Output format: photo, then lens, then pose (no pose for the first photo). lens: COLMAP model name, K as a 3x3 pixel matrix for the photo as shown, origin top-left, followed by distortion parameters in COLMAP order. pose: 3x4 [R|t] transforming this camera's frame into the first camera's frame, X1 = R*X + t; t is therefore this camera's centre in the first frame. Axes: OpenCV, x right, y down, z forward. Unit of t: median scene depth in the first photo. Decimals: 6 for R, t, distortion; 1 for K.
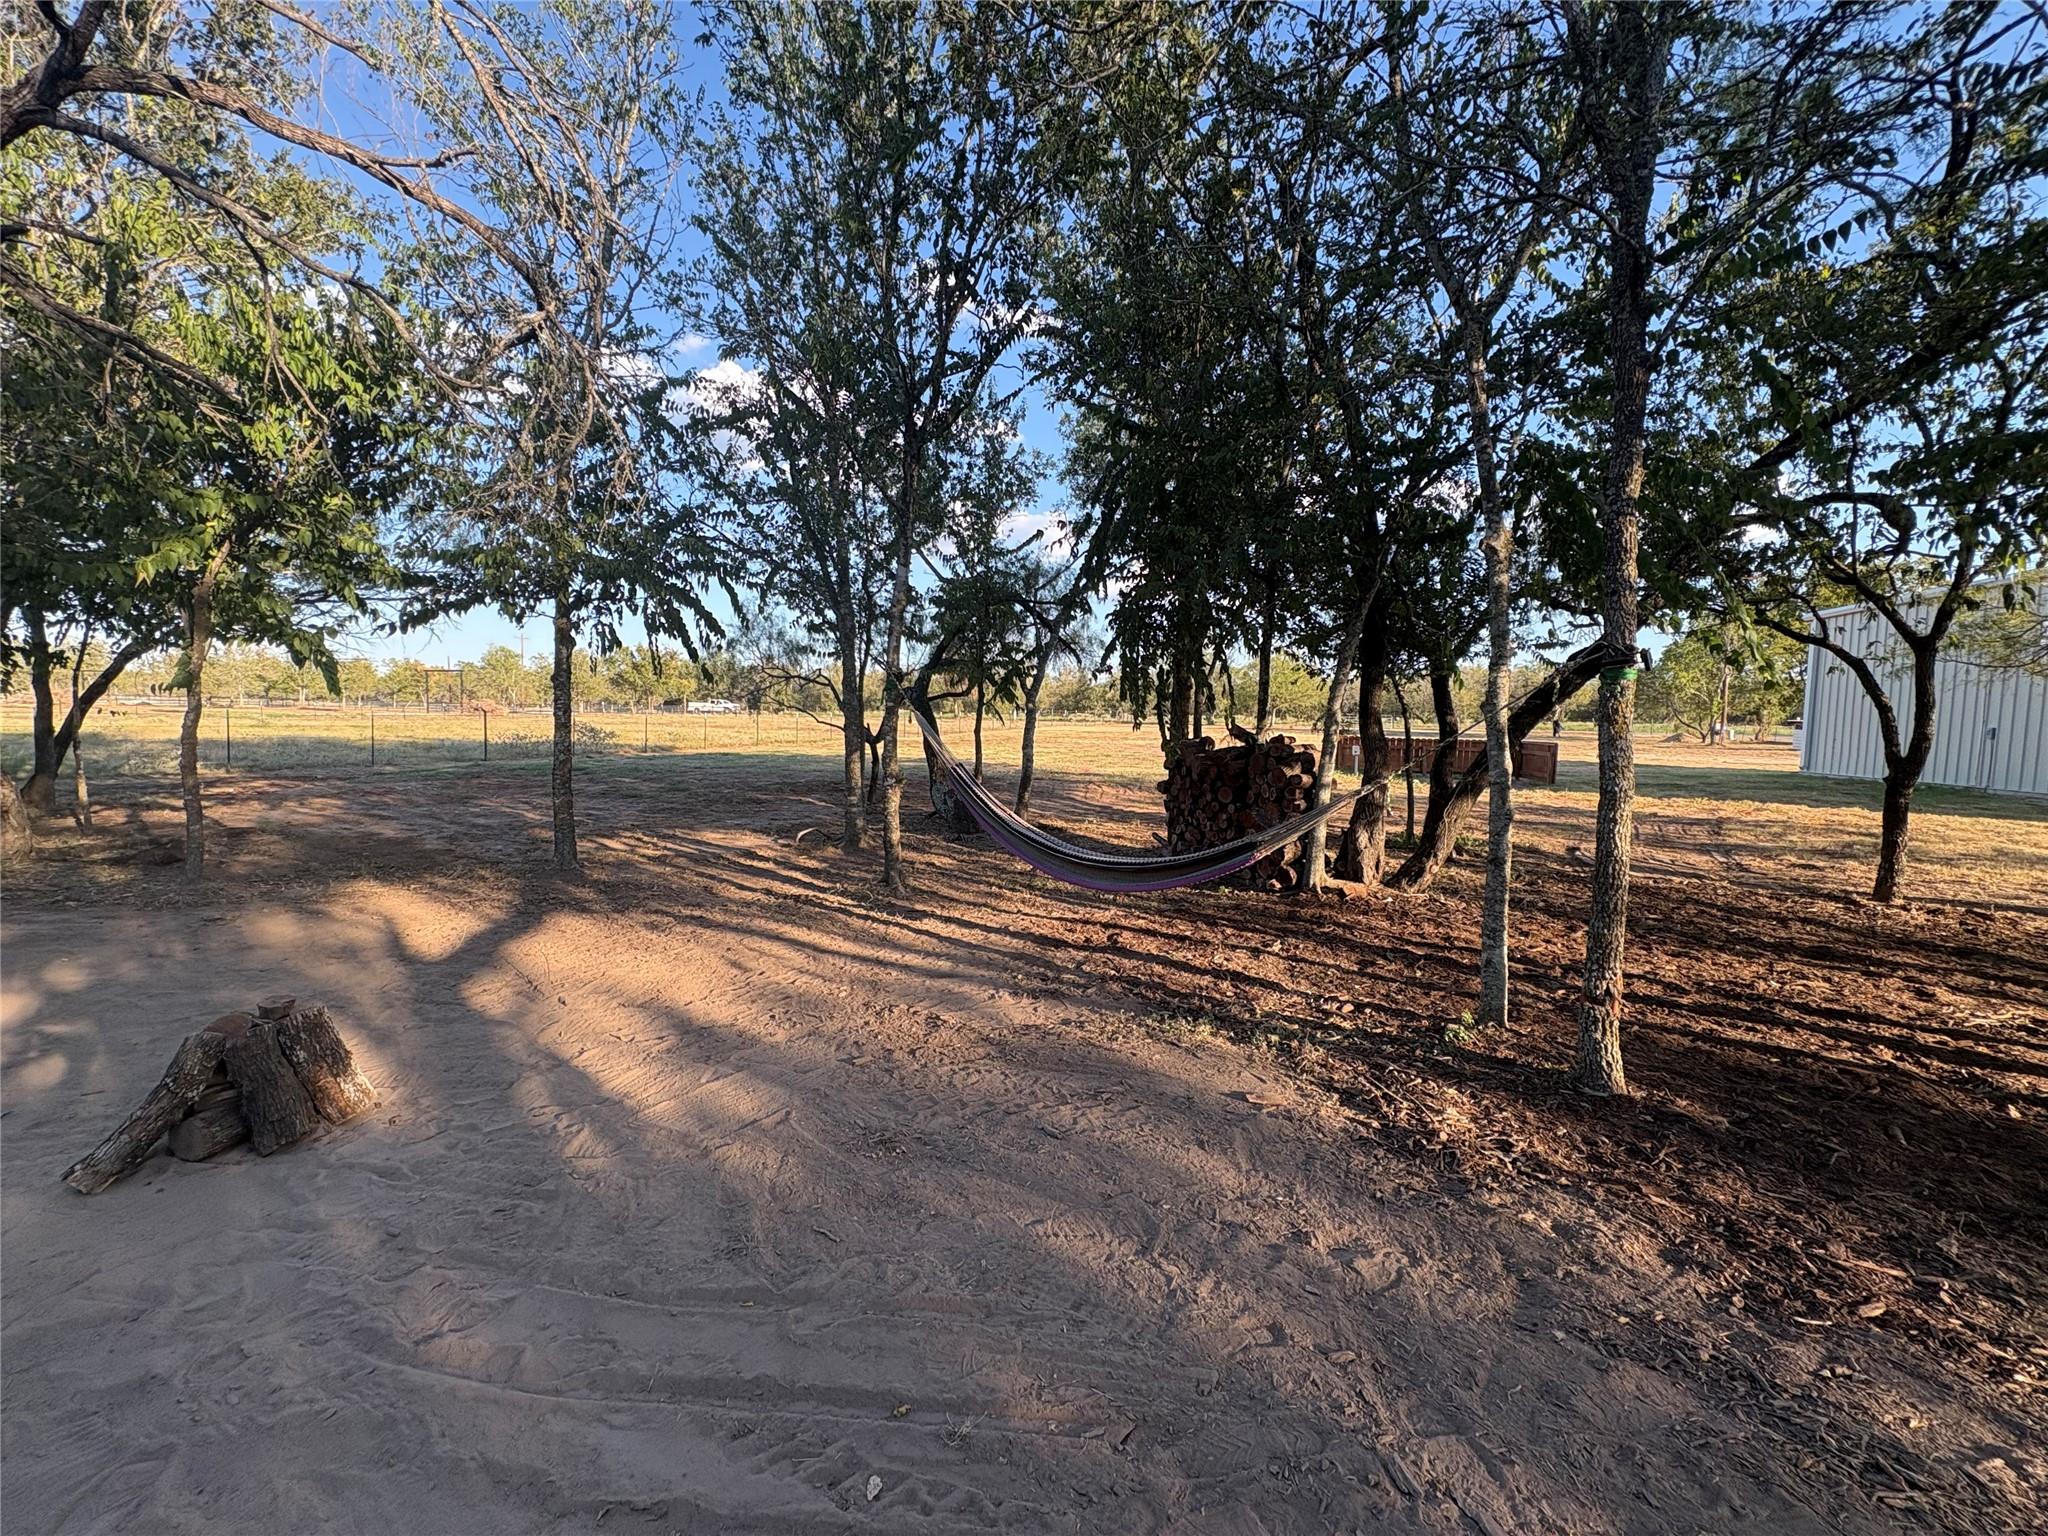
lens RADIAL K [[807.7, 0, 1024.8], [0, 807.7, 771.7], [0, 0, 1]] dist [0.002073, 0.000225]
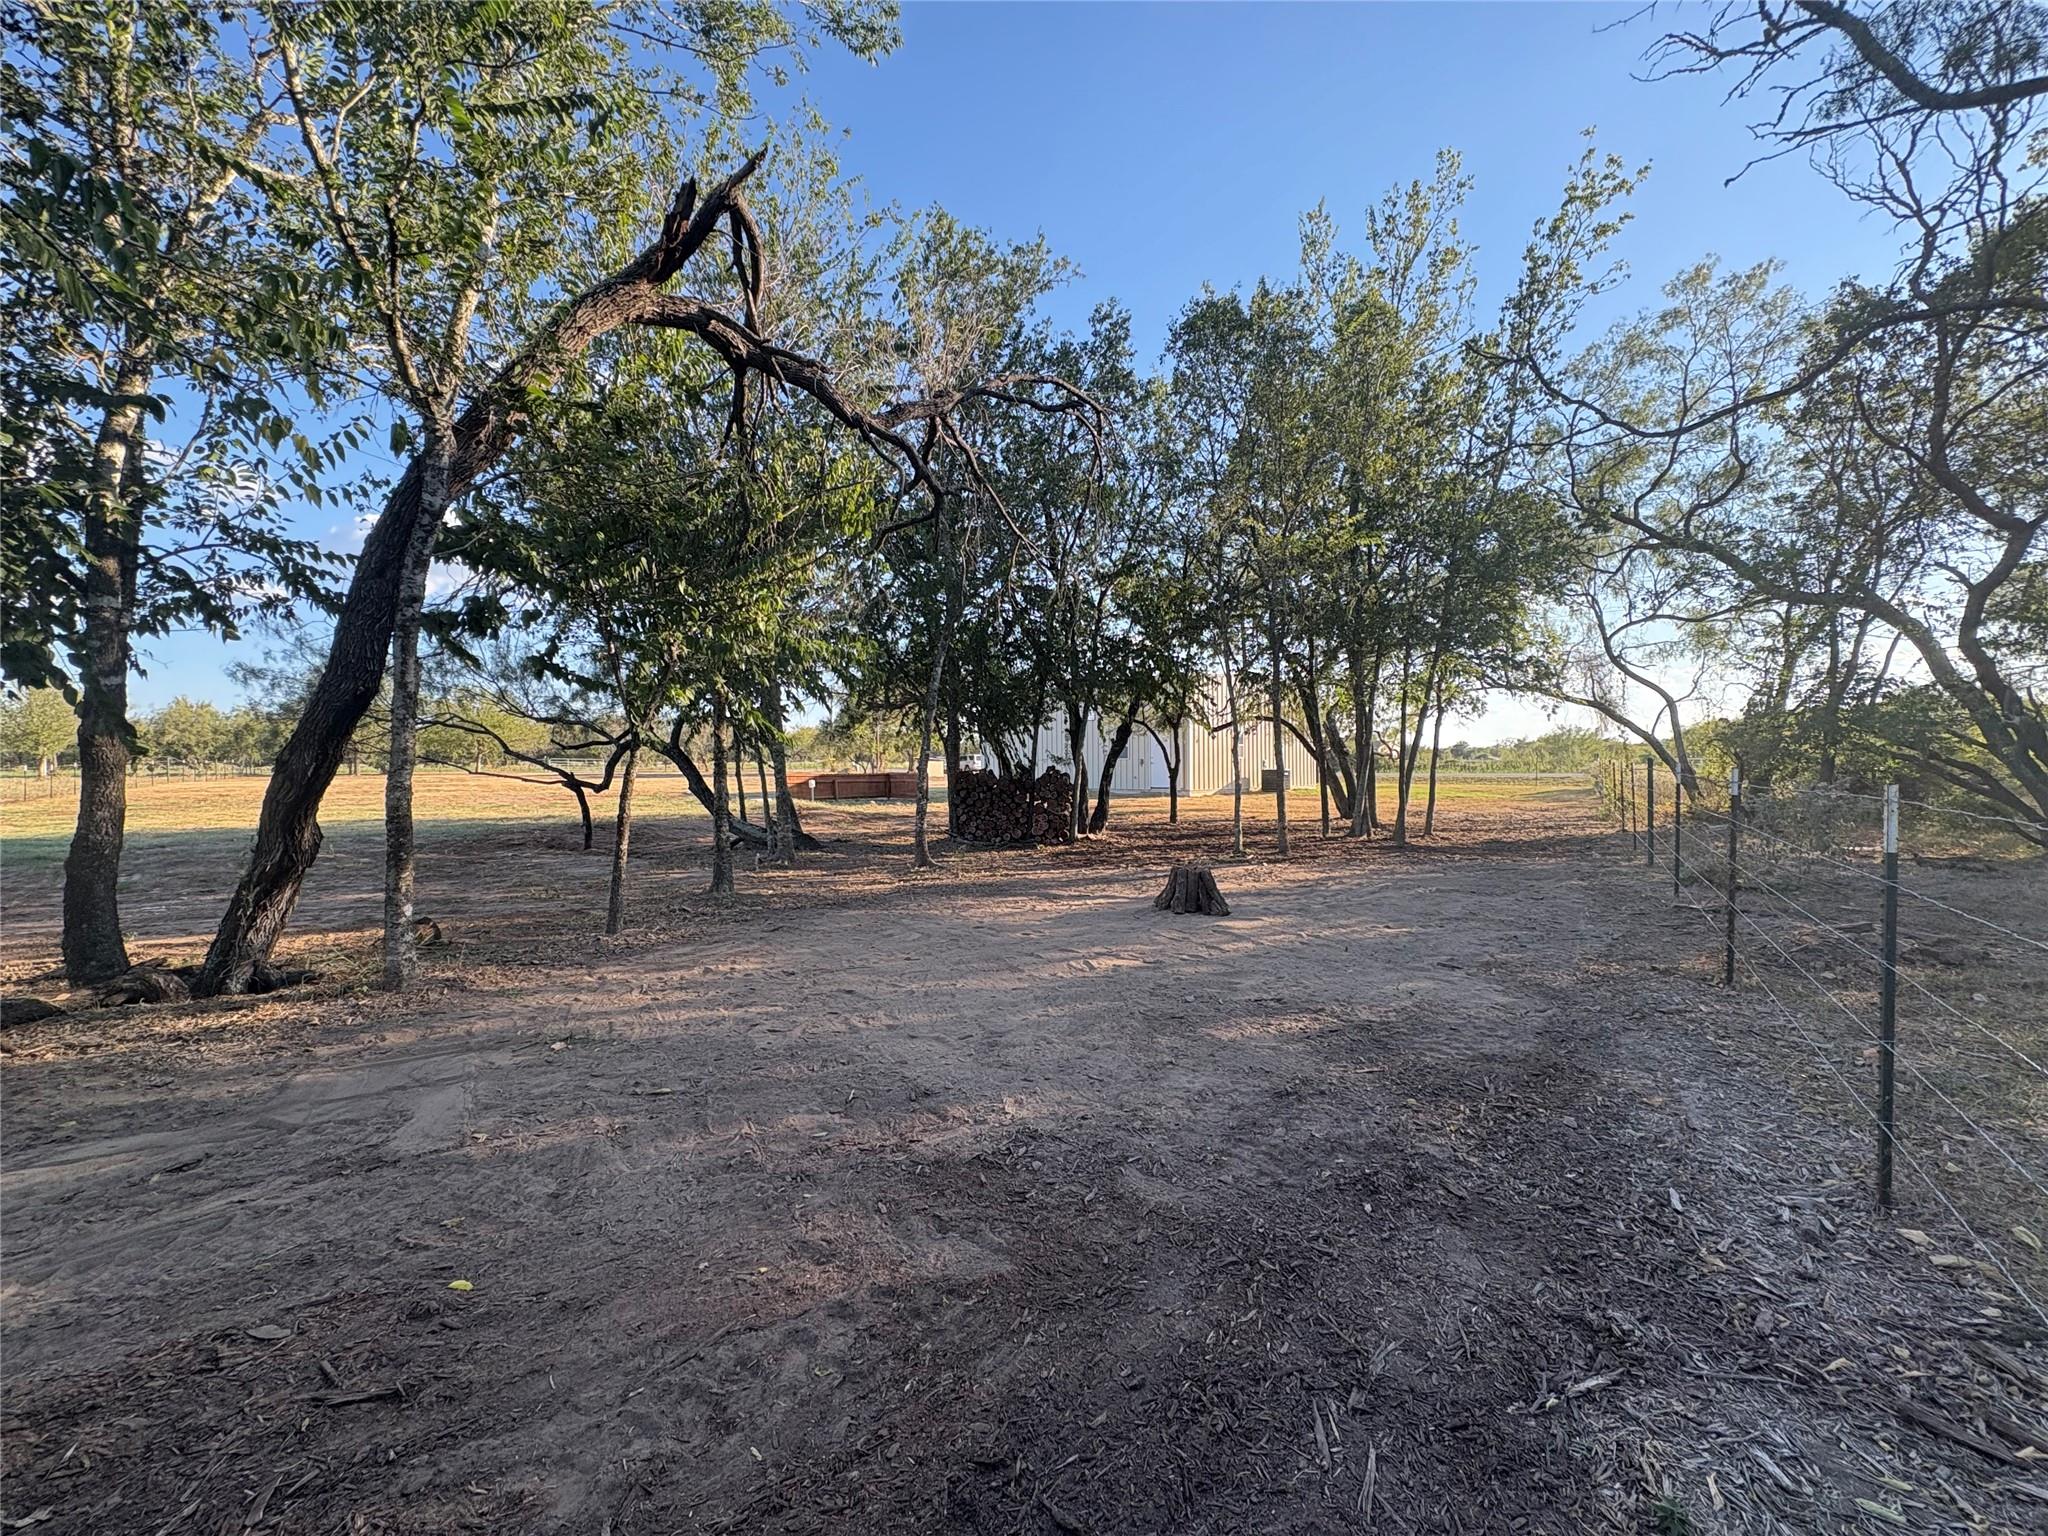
lens RADIAL K [[807.7, 0, 1024.8], [0, 807.7, 771.7], [0, 0, 1]] dist [0.002073, 0.000225]
pose [[0.527349, -0.031173, 0.849077, -1.978454], [0.075779, 0.997070, -0.010458, -0.021487], [-0.846263, 0.069857, 0.528166, 0.039819]]
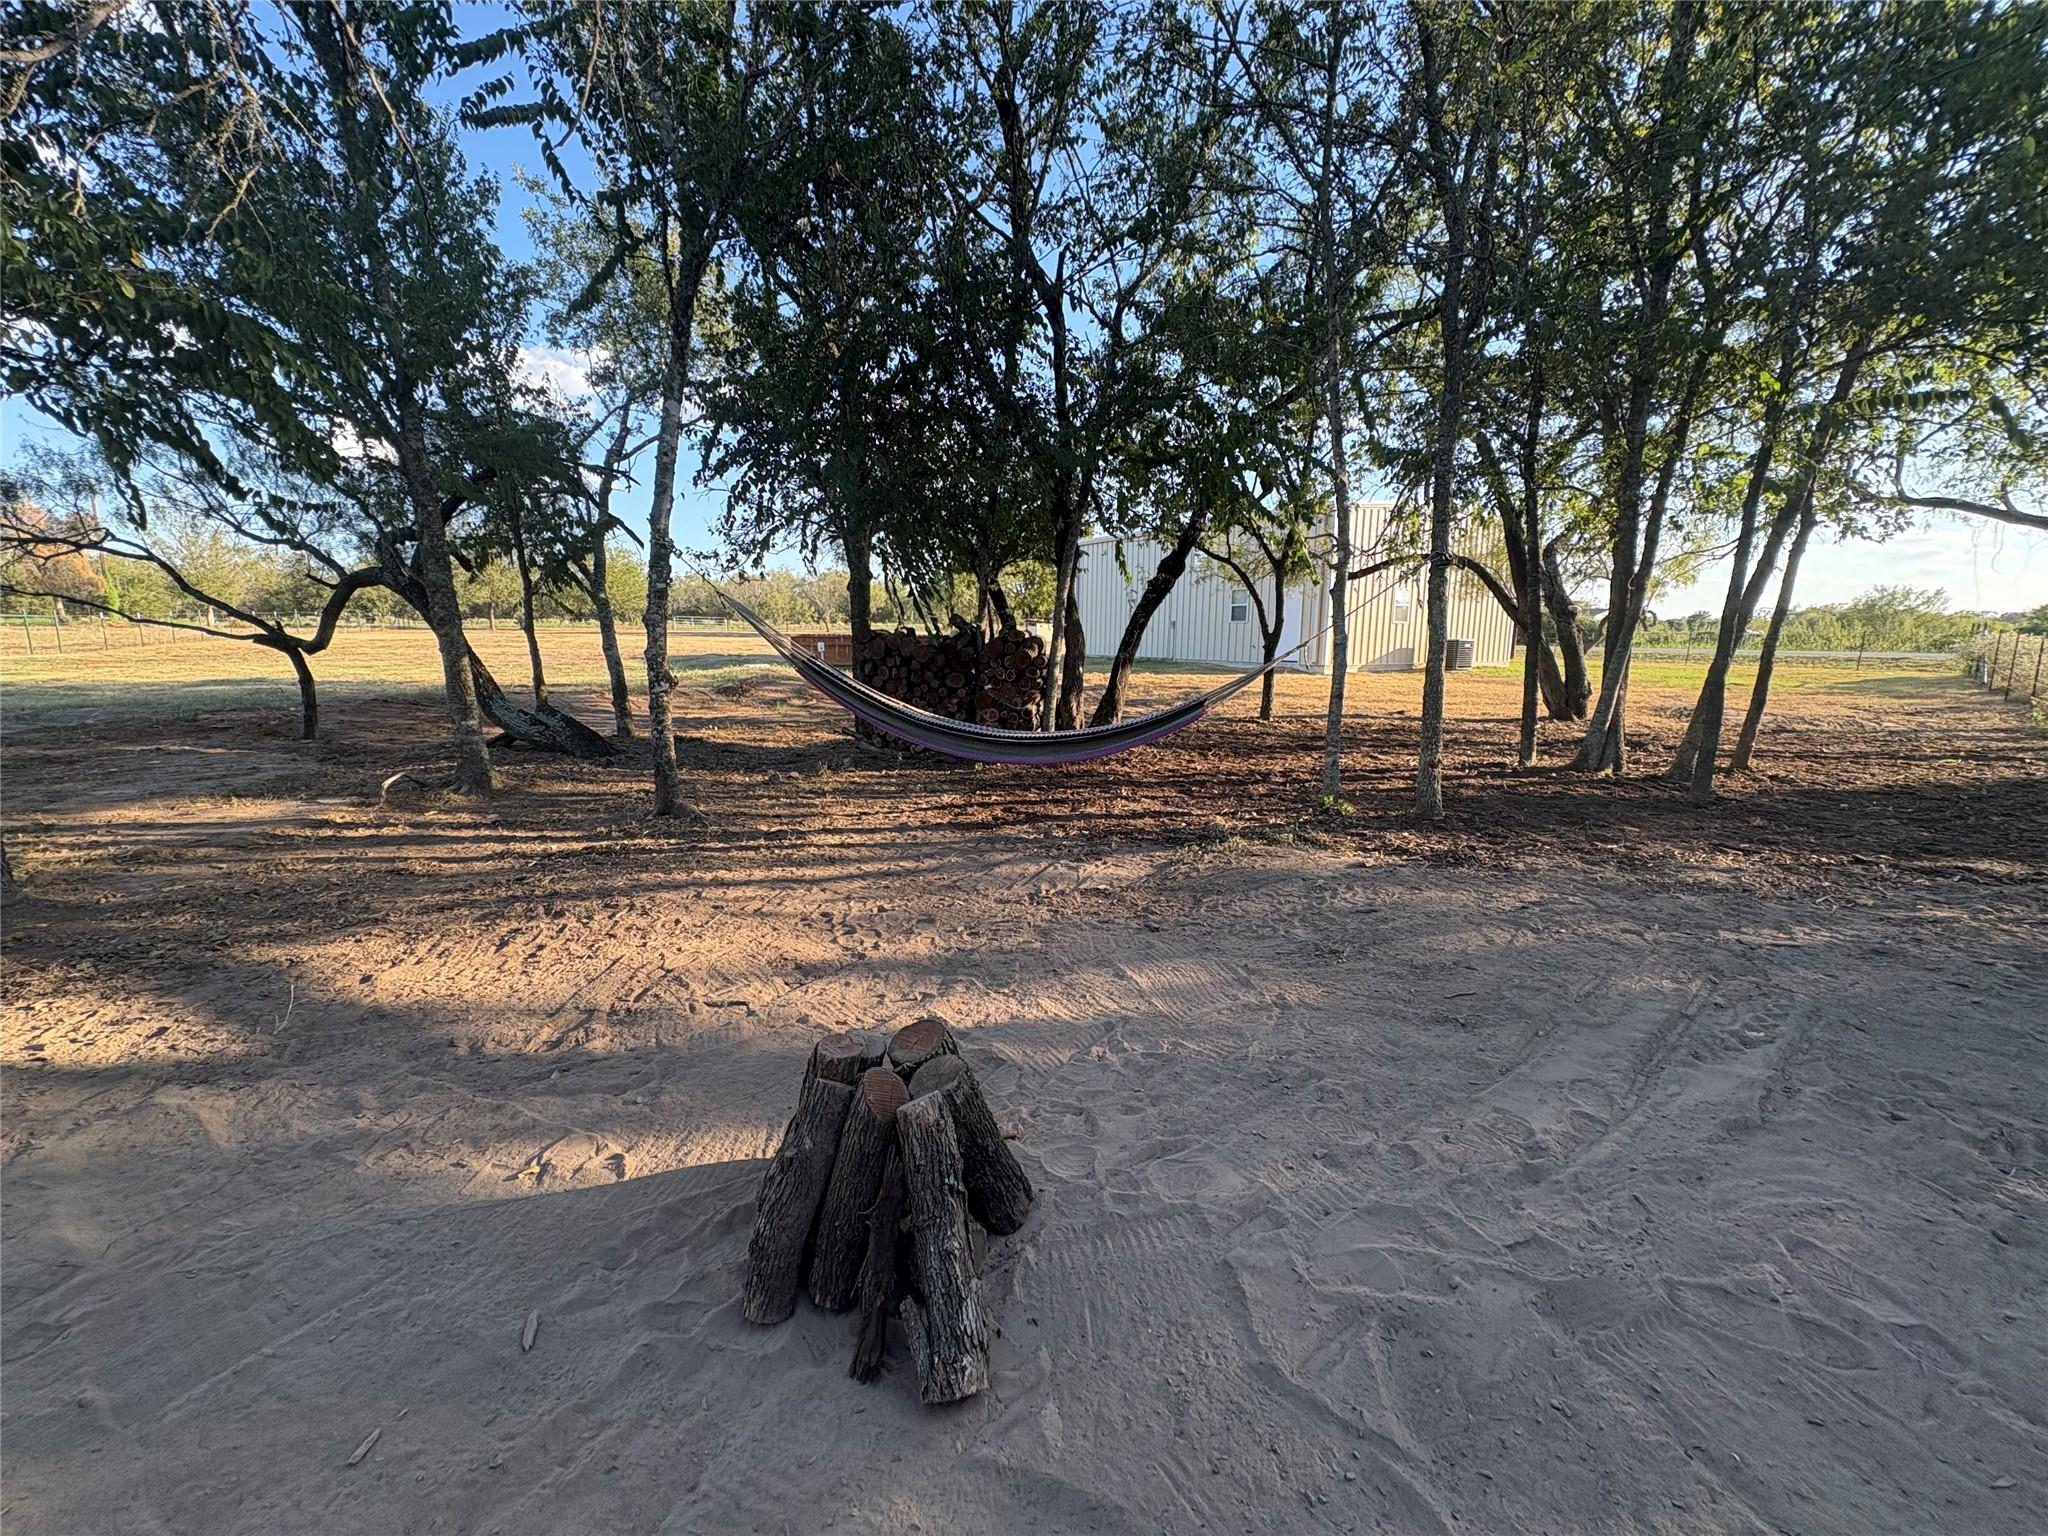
lens RADIAL K [[807.7, 0, 1024.8], [0, 807.7, 771.7], [0, 0, 1]] dist [0.002073, 0.000225]
pose [[0.684477, -0.140287, 0.715410, -0.720115], [0.055459, 0.988487, 0.140775, 0.004572], [-0.726922, -0.056682, 0.684377, 0.297656]]
